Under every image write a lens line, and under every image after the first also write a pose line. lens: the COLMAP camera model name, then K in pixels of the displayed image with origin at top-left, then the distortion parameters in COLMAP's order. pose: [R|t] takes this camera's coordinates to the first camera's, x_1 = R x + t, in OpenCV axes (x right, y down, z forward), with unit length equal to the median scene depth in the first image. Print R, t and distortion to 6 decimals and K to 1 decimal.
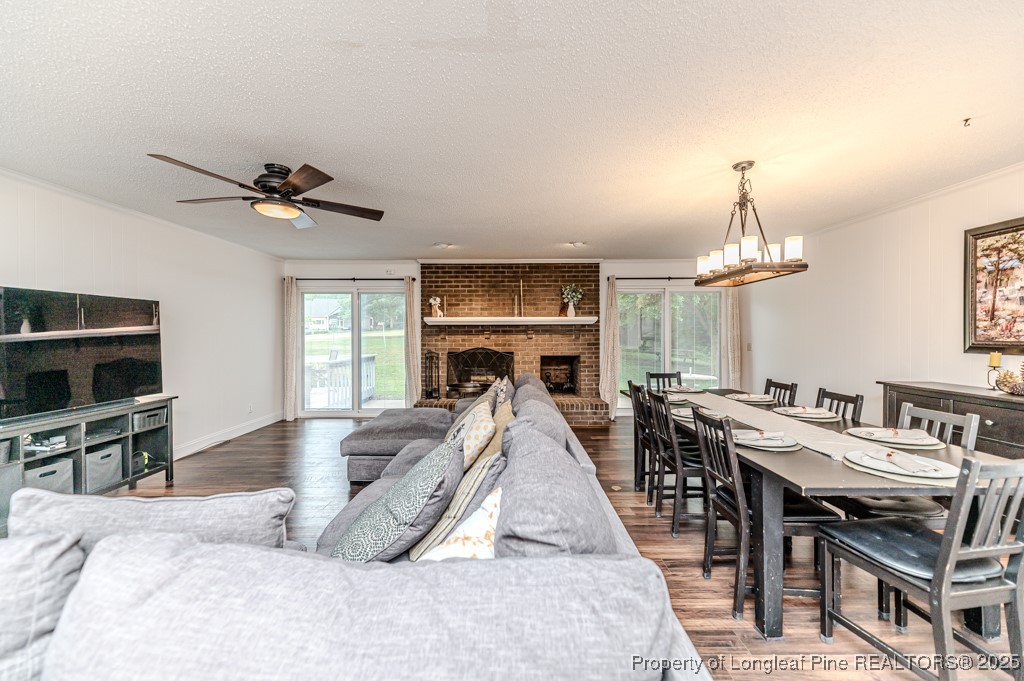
lens RADIAL K [[401.2, 0, 510.7], [0, 401.2, 337.8], [0, 0, 1]] dist [0.006507, 0.000098]
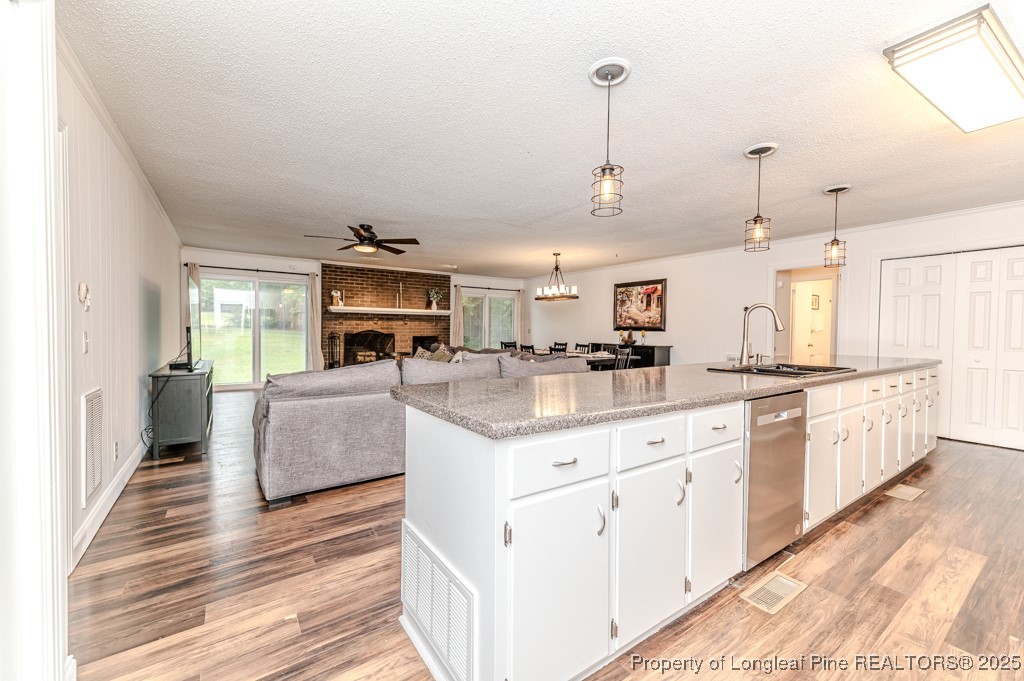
lens RADIAL K [[410.3, 0, 508.6], [0, 410.3, 340.4], [0, 0, 1]] dist [0.004003, -0.000353]
pose [[0.824248, -0.001879, 0.566226, -0.474784], [-0.009923, 0.999793, 0.017762, 0.029520], [-0.566142, -0.020258, 0.824059, -0.405611]]
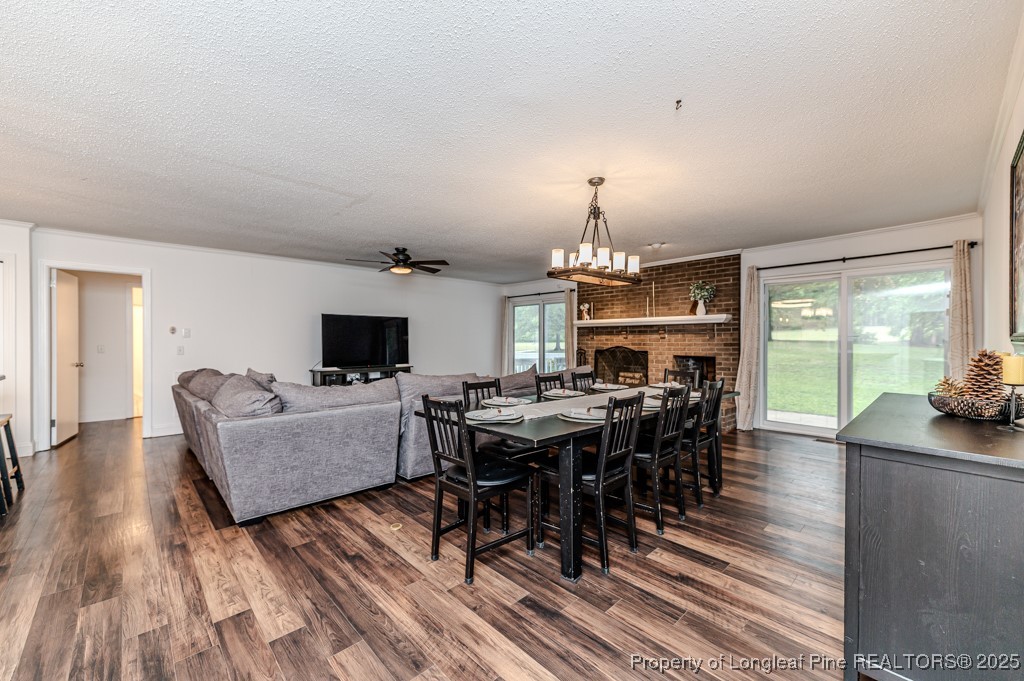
lens RADIAL K [[401.4, 0, 506.9], [0, 401.4, 343.1], [0, 0, 1]] dist [0.016678, -0.000057]
pose [[0.681231, 0.009110, -0.732012, 0.528682], [-0.009372, 0.999949, 0.003723, 0.014043], [0.732009, 0.004325, 0.681282, 0.010361]]
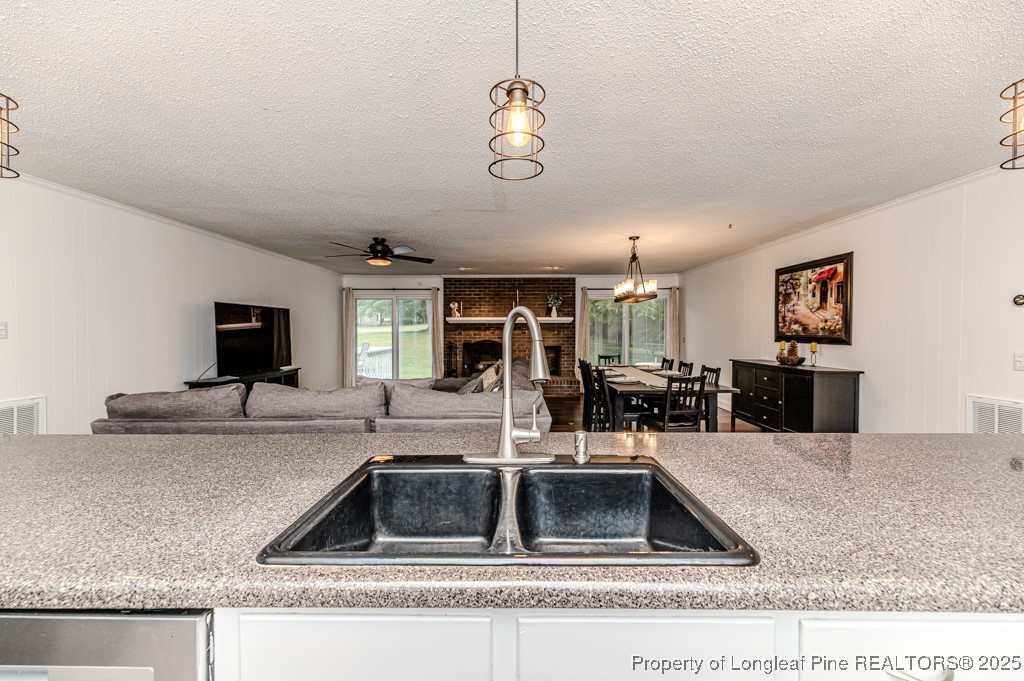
lens RADIAL K [[399.9, 0, 507.1], [0, 399.9, 340.1], [0, 0, 1]] dist [0.000893, -0.000106]
pose [[0.999857, 0.003631, -0.016528, 0.013806], [-0.003382, 0.999880, 0.015094, 0.004425], [0.016581, -0.015036, 0.999749, -0.349594]]
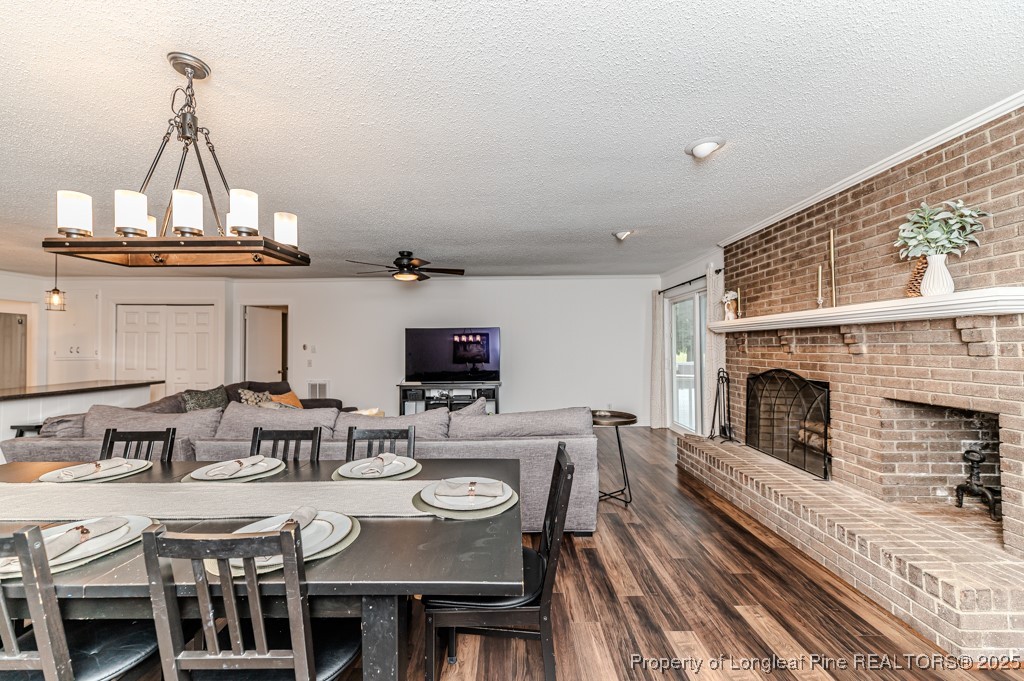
lens RADIAL K [[402.1, 0, 513.1], [0, 402.1, 337.7], [0, 0, 1]] dist [0.013309, -0.000062]
pose [[0.008453, -0.017748, -0.999807, 0.493233], [-0.001343, 0.999841, -0.017760, -0.009365], [0.999963, 0.001493, 0.008428, 0.617512]]
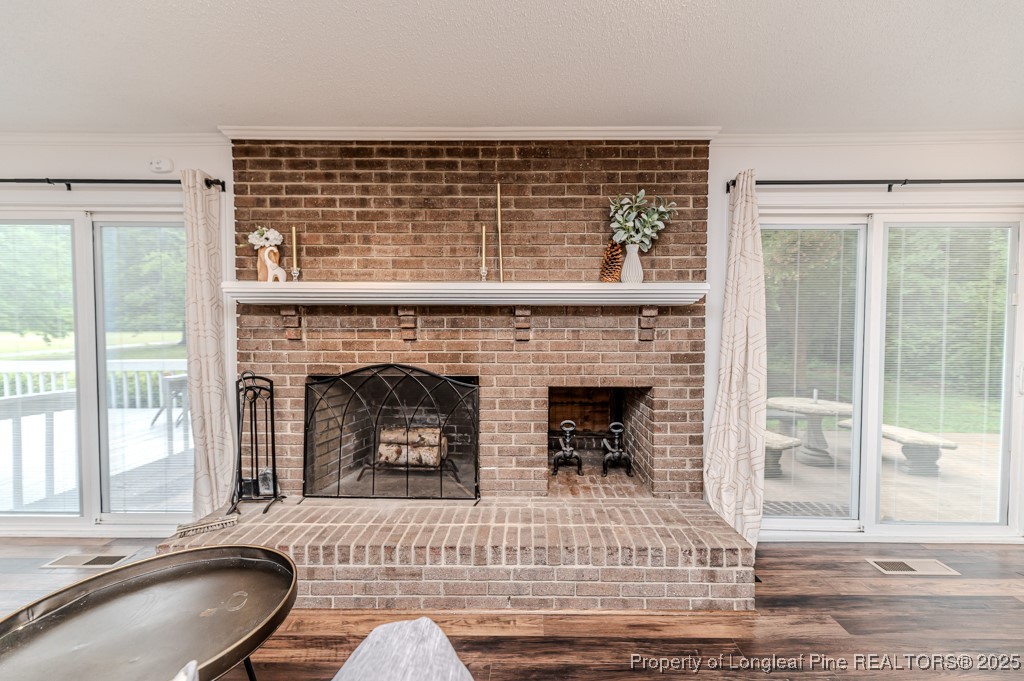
lens RADIAL K [[413.9, 0, 524.5], [0, 413.9, 342.2], [0, 0, 1]] dist [0.024820, -0.008748]
pose [[0.999939, 0.008214, -0.007368, 0.054116], [-0.008047, 0.999717, 0.022385, -0.006704], [0.007550, -0.022325, 0.999722, 0.606473]]
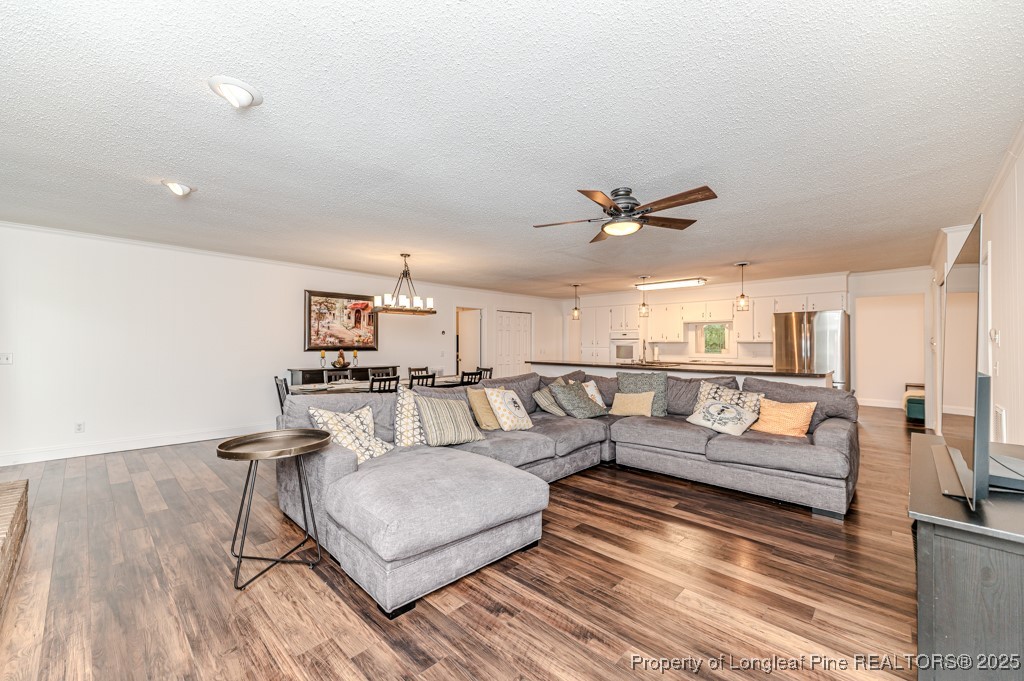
lens RADIAL K [[410.3, 0, 508.6], [0, 410.3, 340.4], [0, 0, 1]] dist [0.004003, -0.000353]
pose [[-0.716947, 0.013596, 0.696995, -0.492488], [0.009061, 0.999907, -0.010184, 0.005538], [-0.697069, -0.000987, -0.717004, 0.876027]]
